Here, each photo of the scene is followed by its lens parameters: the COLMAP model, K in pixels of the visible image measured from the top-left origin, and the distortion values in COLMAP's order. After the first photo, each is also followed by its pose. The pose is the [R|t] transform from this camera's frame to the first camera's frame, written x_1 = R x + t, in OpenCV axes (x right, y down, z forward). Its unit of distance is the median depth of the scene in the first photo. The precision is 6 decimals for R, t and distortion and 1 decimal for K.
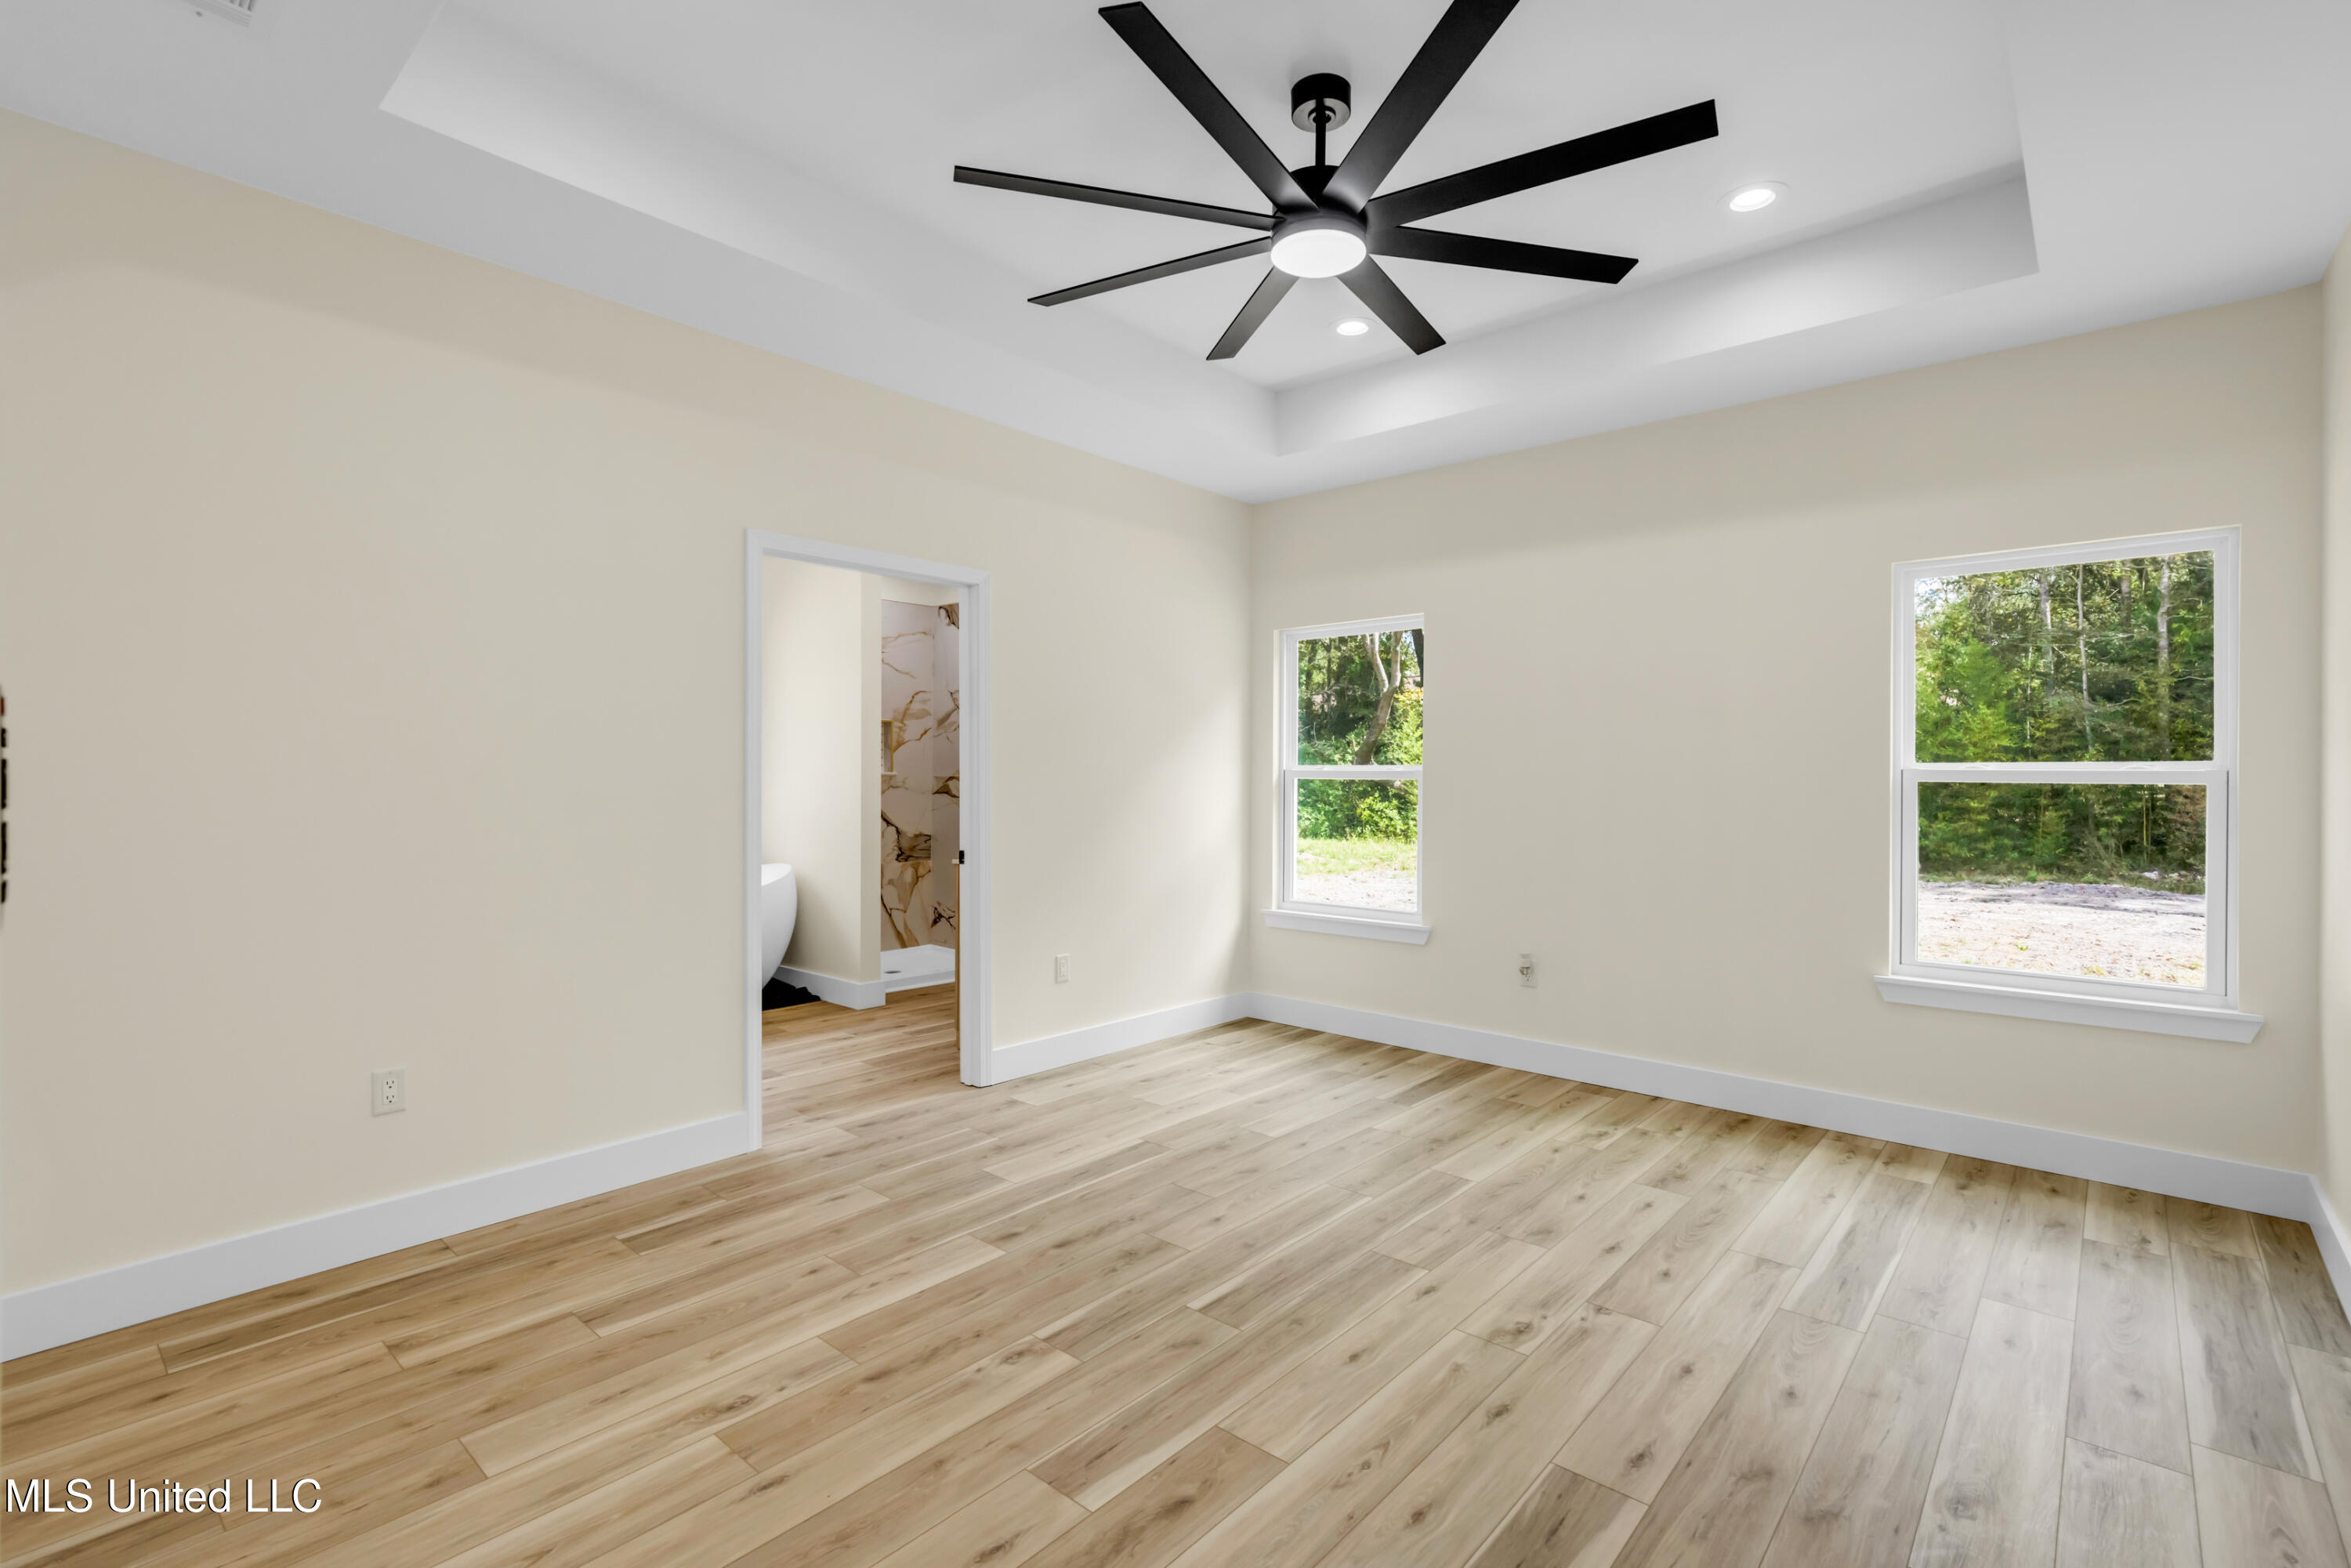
lens RADIAL K [[1056.9, 0, 1195.0], [0, 1056.9, 773.4], [0, 0, 1]] dist [0.001550, -0.000183]
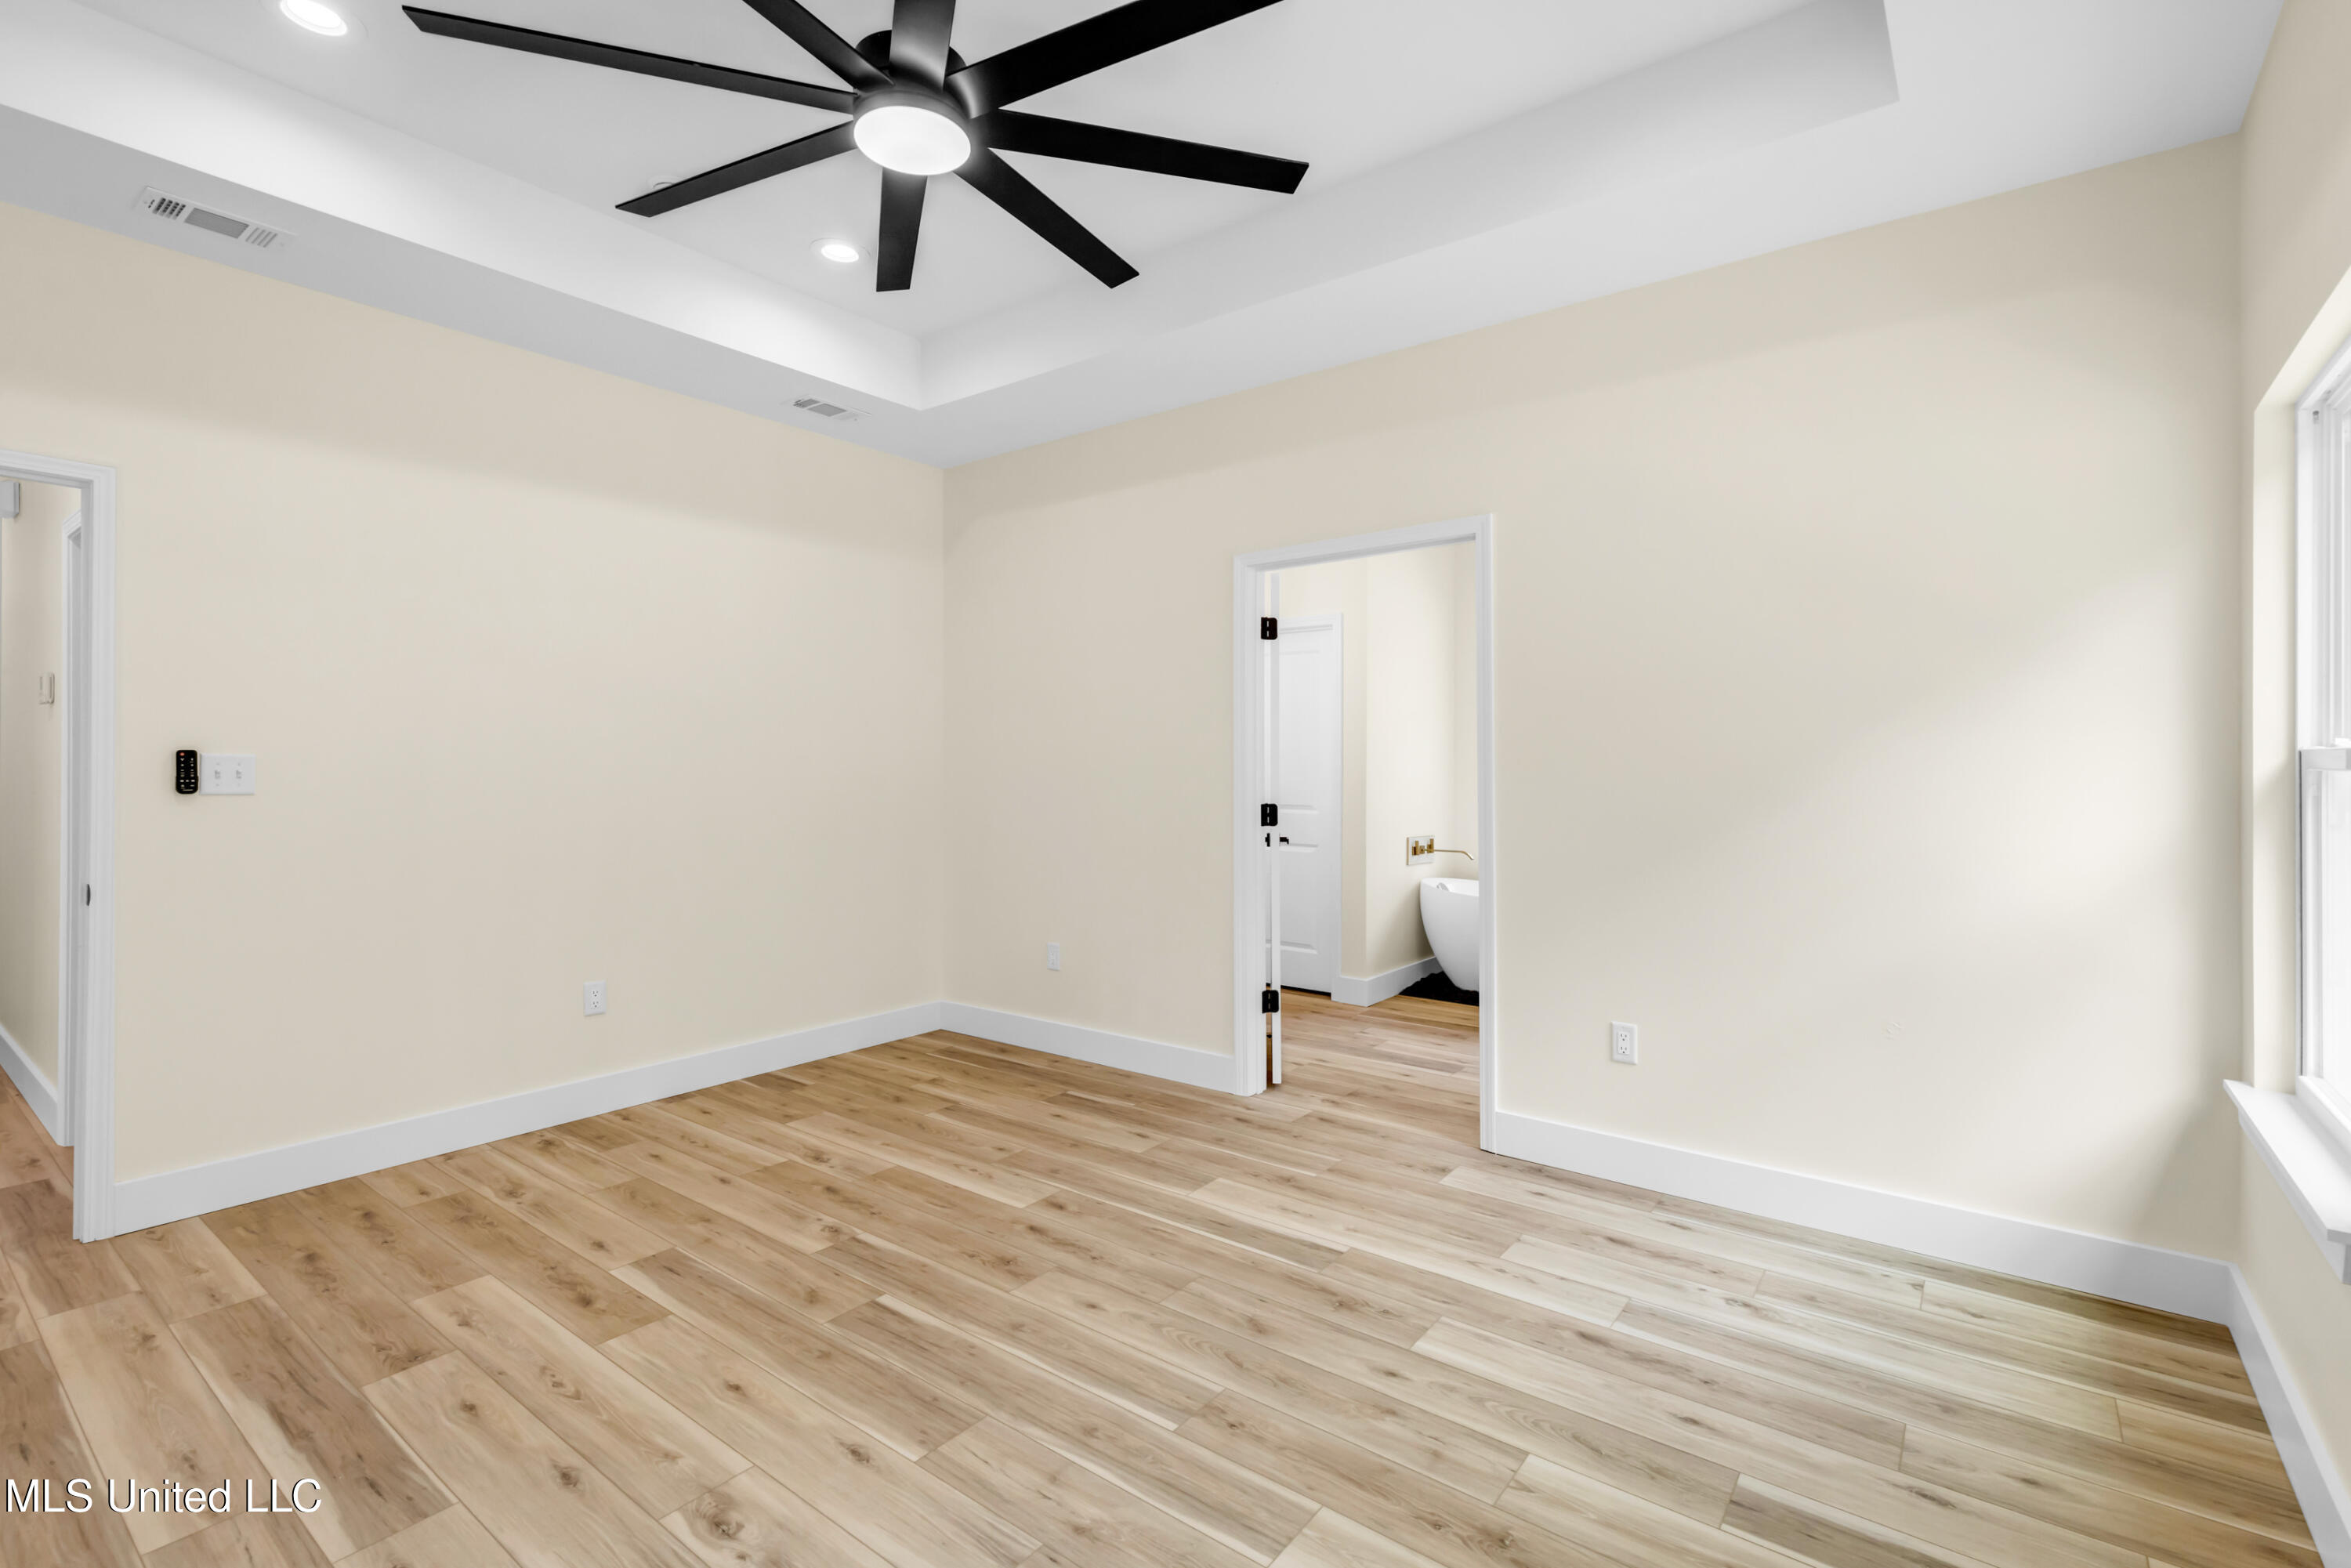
lens RADIAL K [[1056.9, 0, 1188.6], [0, 1056.9, 773.8], [0, 0, 1]] dist [0.001550, -0.000183]
pose [[0.074194, 0.007101, -0.997219, 0.887679], [-0.001461, 0.999974, 0.007012, 0.001371], [0.997243, 0.000936, 0.074202, 1.064419]]
